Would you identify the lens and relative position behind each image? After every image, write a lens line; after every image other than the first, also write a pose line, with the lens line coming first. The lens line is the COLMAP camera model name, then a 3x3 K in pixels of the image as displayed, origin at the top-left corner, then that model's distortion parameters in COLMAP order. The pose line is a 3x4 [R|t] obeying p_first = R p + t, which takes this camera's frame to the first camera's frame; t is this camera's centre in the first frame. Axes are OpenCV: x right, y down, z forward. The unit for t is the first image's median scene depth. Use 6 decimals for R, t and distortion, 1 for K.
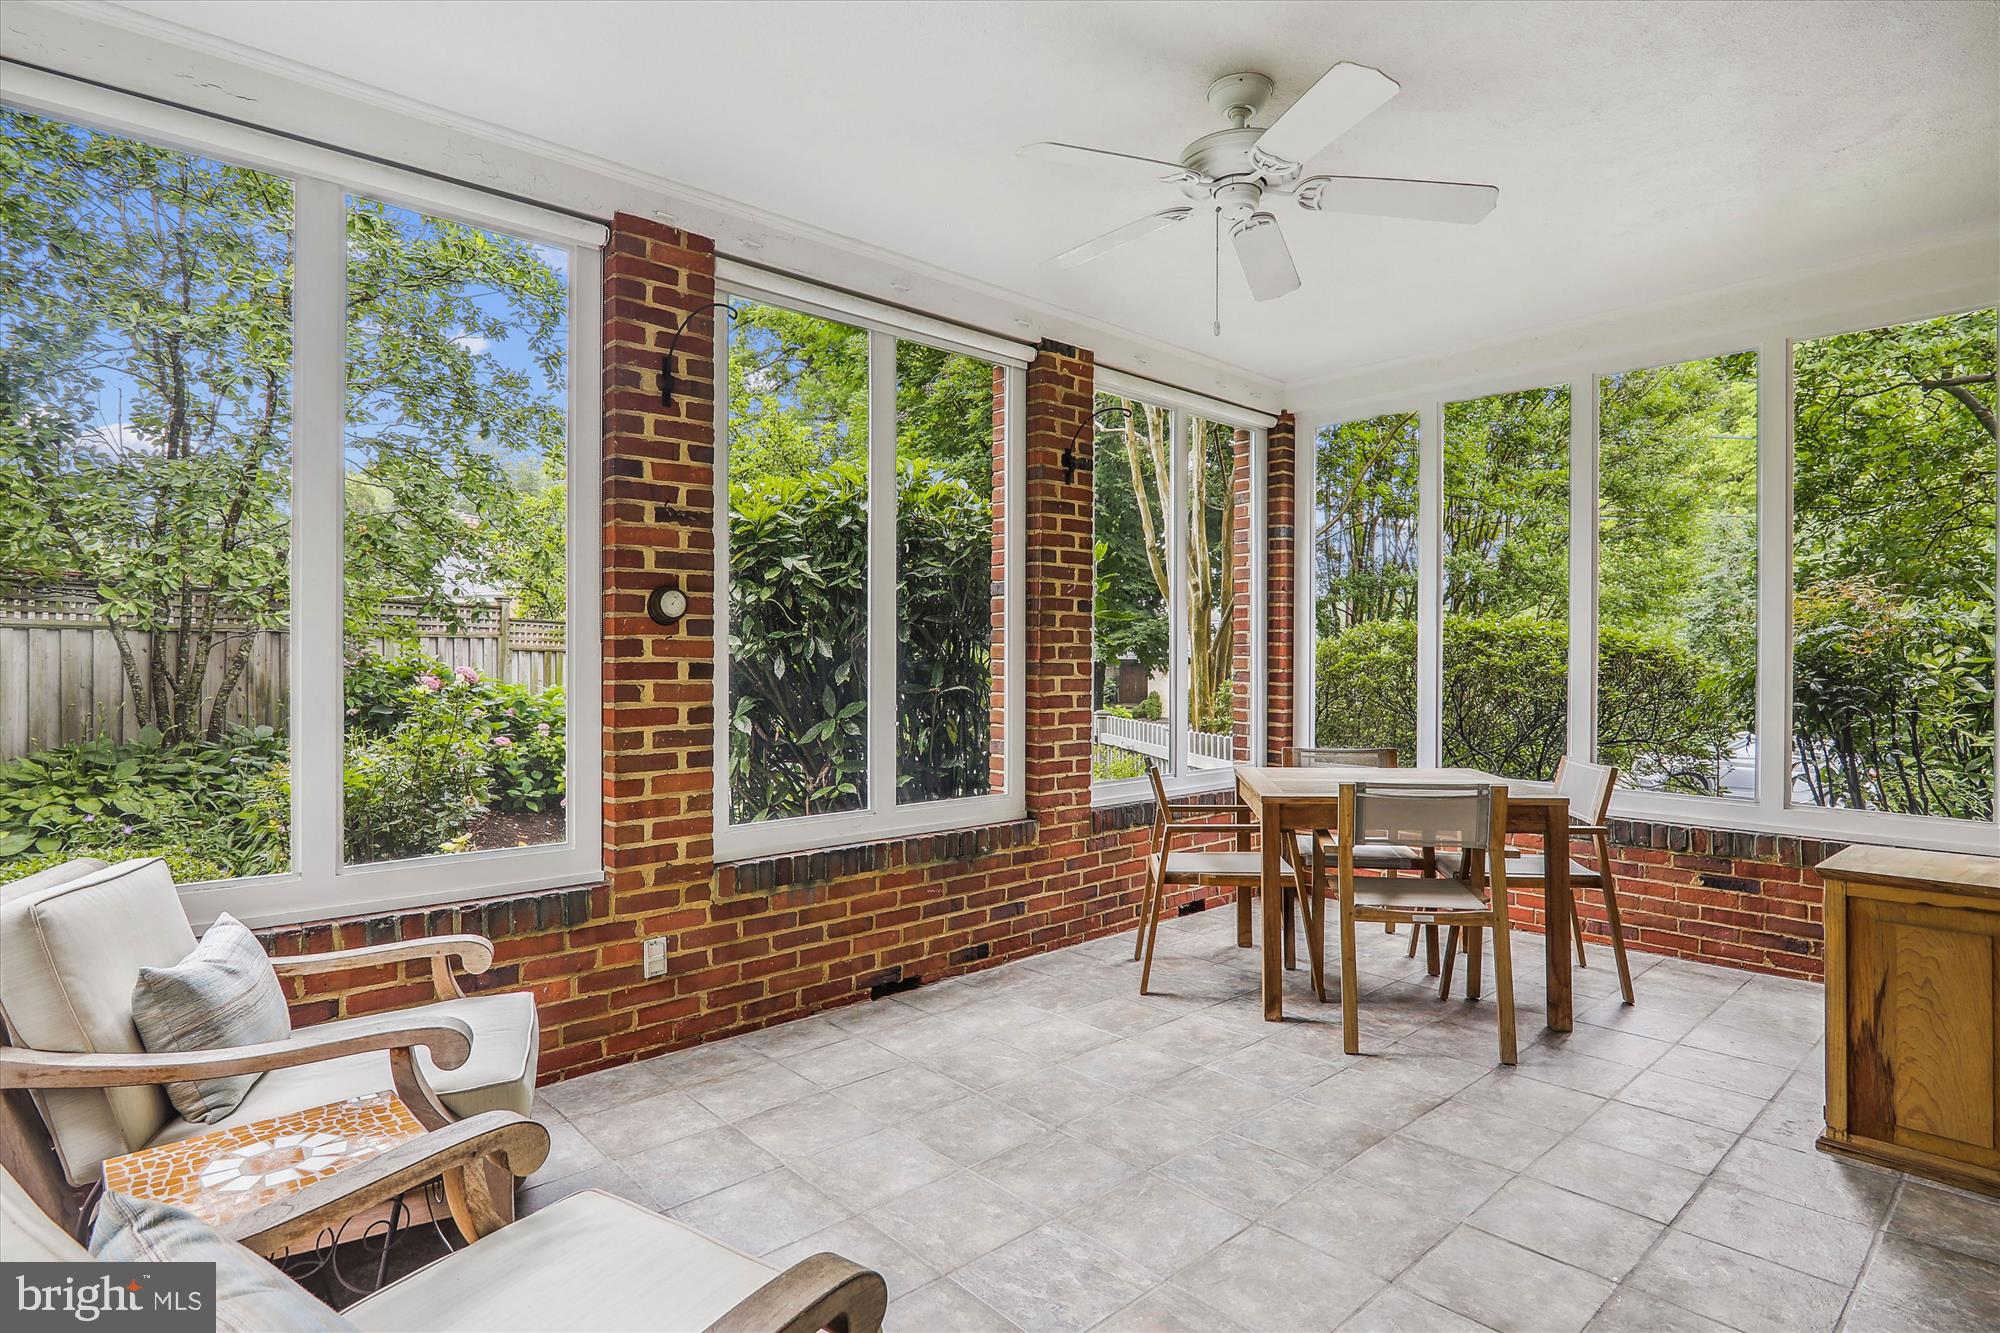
lens RADIAL K [[1003.2, 0, 1001.5], [0, 1003.2, 666.5], [0, 0, 1]] dist [0.000205, 0.000074]
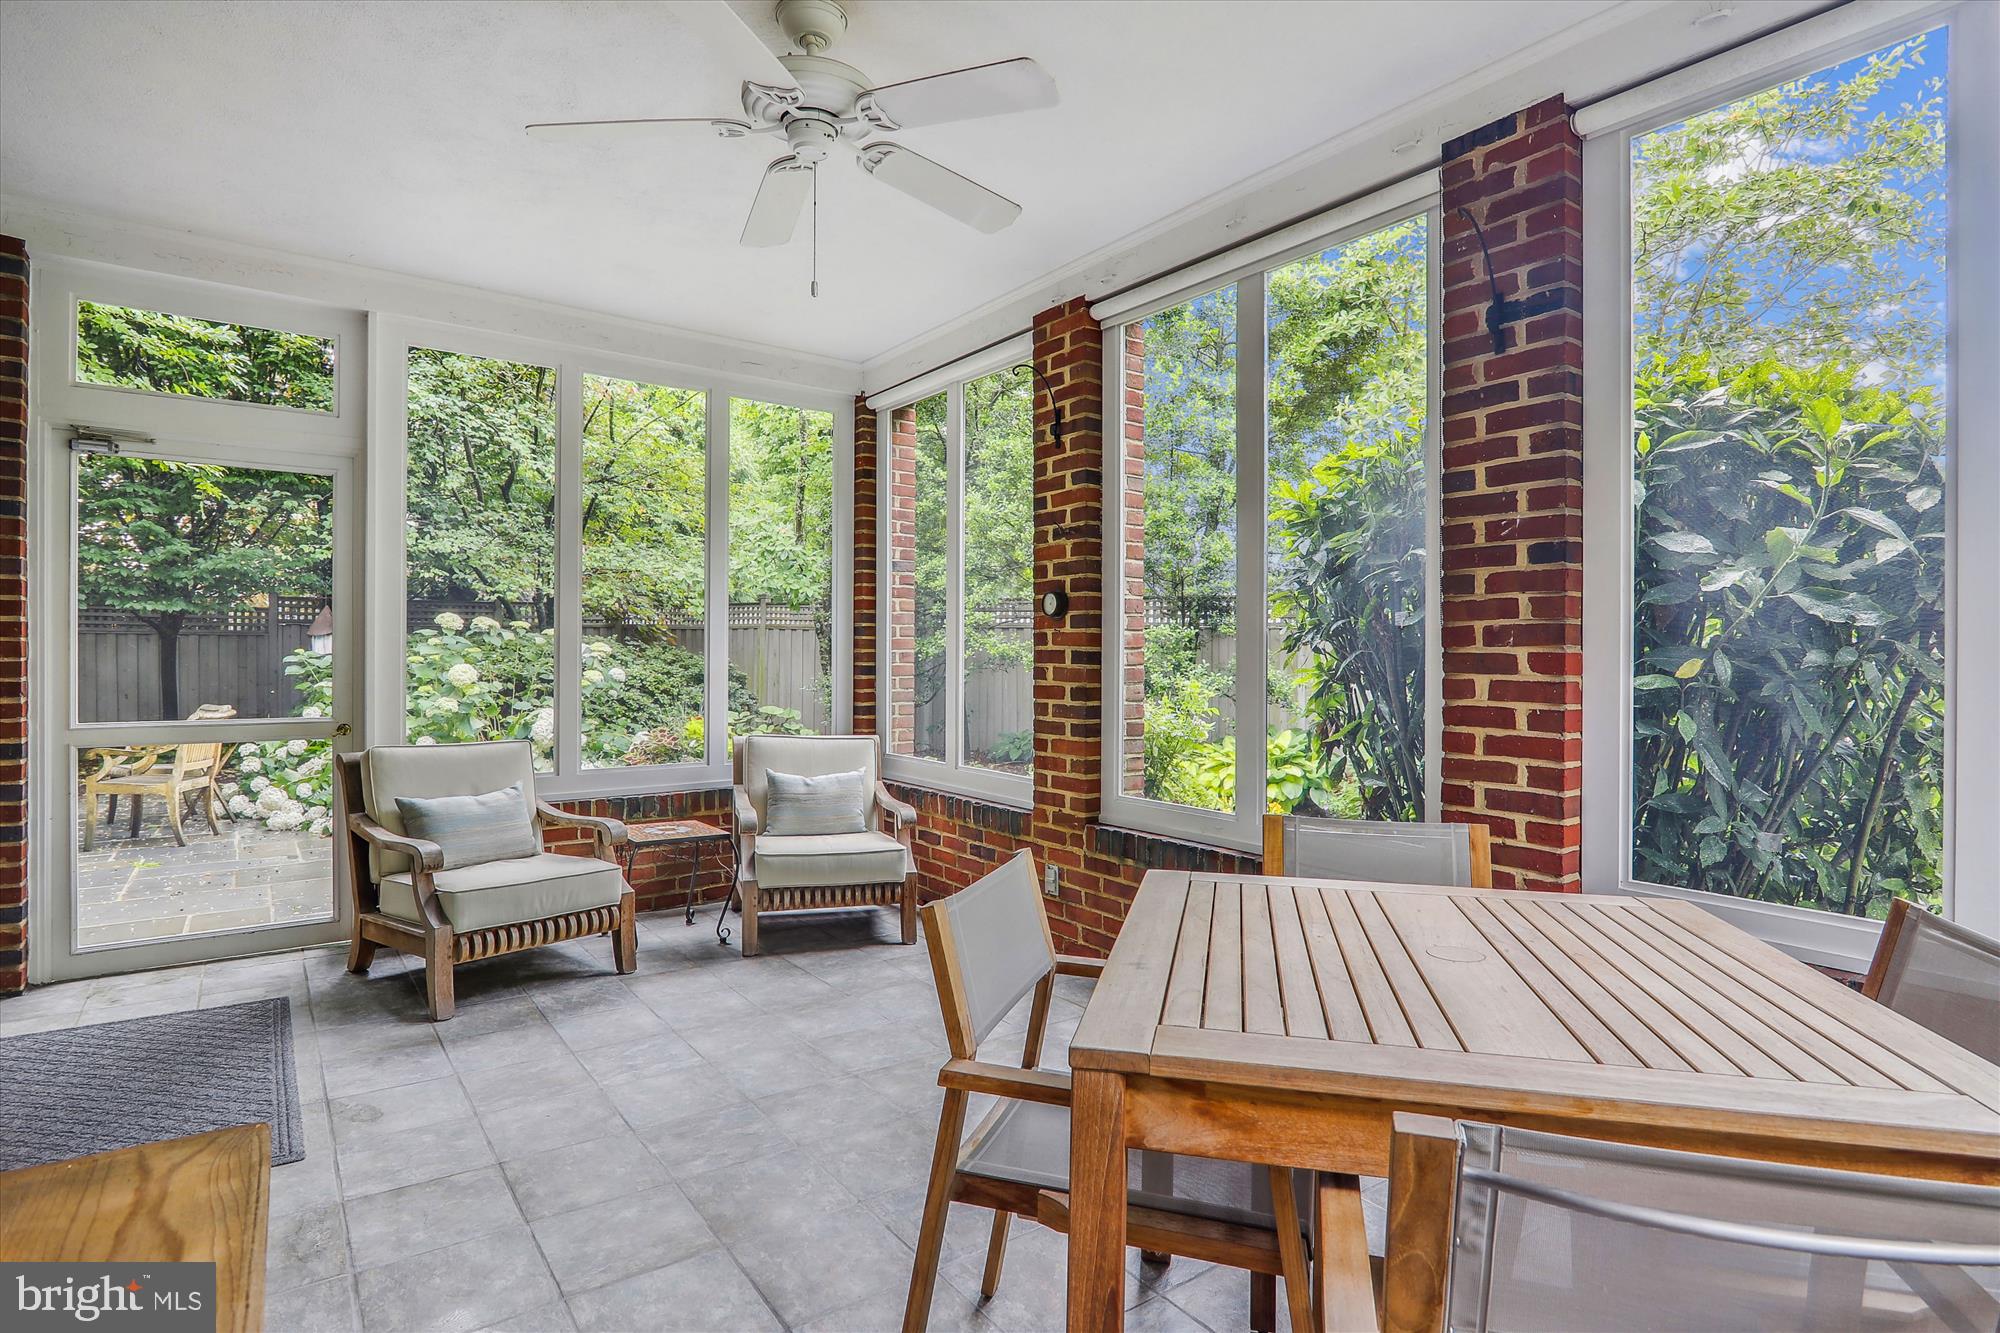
lens RADIAL K [[1003.2, 0, 1002.2], [0, 1003.2, 656.1], [0, 0, 1]] dist [0.000205, 0.000074]
pose [[-0.078894, 0.004755, -0.996872, 0.926290], [-0.010449, 0.999930, 0.005597, -0.002869], [0.996828, 0.010858, -0.078838, 1.021524]]
